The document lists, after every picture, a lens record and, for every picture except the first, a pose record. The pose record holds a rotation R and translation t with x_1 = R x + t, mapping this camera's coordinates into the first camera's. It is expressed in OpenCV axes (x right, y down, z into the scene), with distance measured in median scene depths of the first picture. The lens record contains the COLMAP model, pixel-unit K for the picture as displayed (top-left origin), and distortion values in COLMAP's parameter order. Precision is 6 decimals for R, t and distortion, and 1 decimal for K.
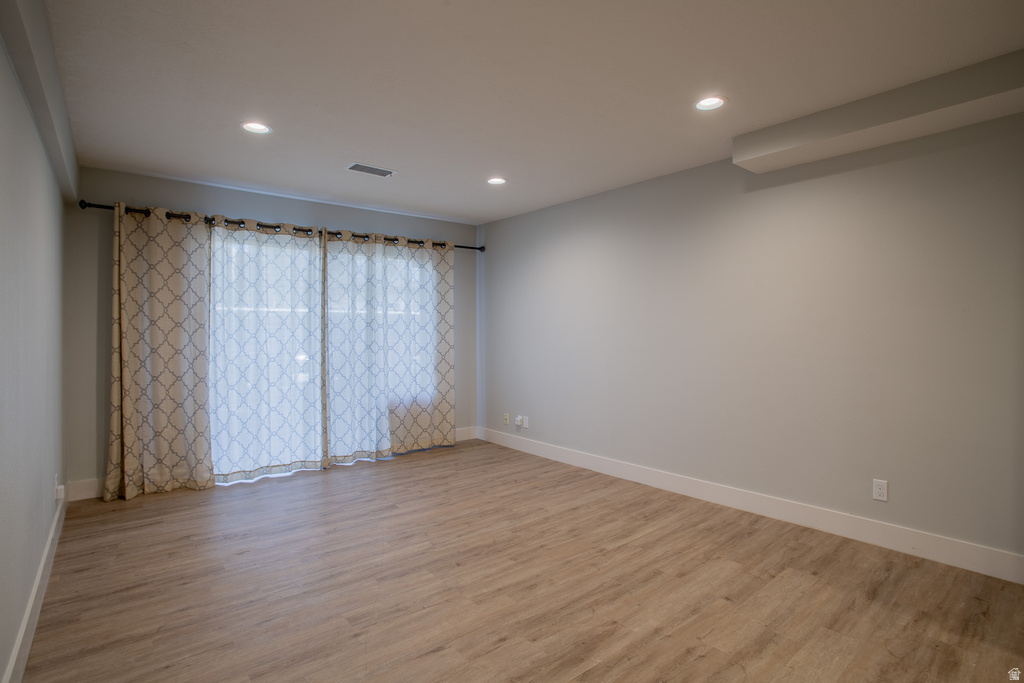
lens RADIAL K [[500.9, 0, 508.1], [0, 500.9, 339.0], [0, 0, 1]] dist [-0.081244, 0.038009]
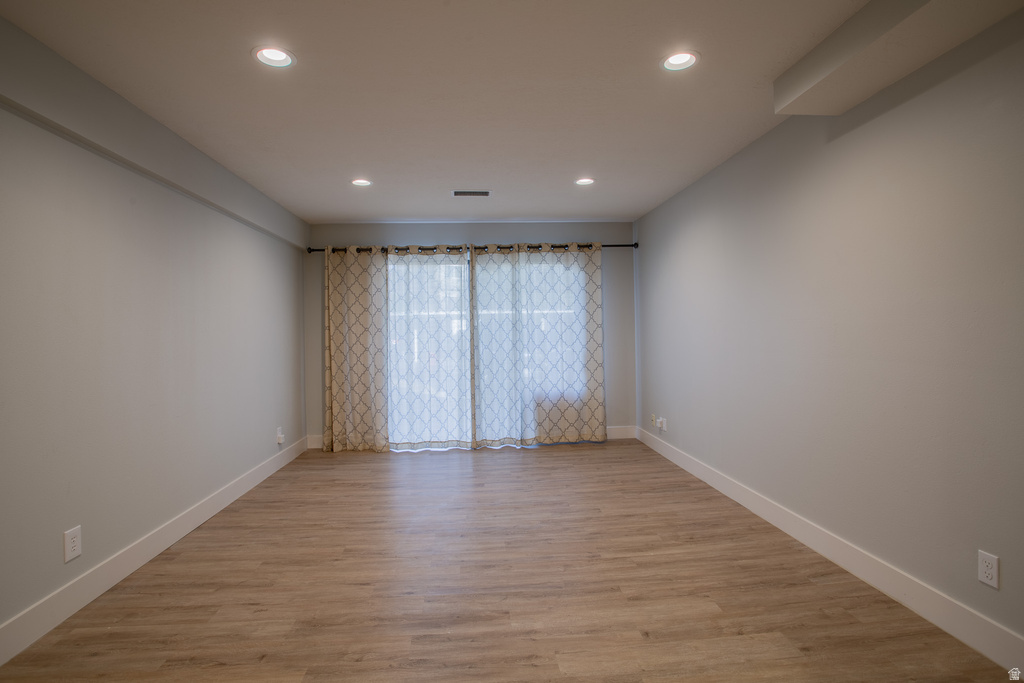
lens RADIAL K [[500.9, 0, 508.1], [0, 500.9, 339.0], [0, 0, 1]] dist [-0.081244, 0.038009]
pose [[0.820039, -0.008277, -0.572247, 0.429863], [0.010555, 0.999944, 0.000662, 0.000535], [0.572210, -0.006582, 0.820081, 0.081617]]
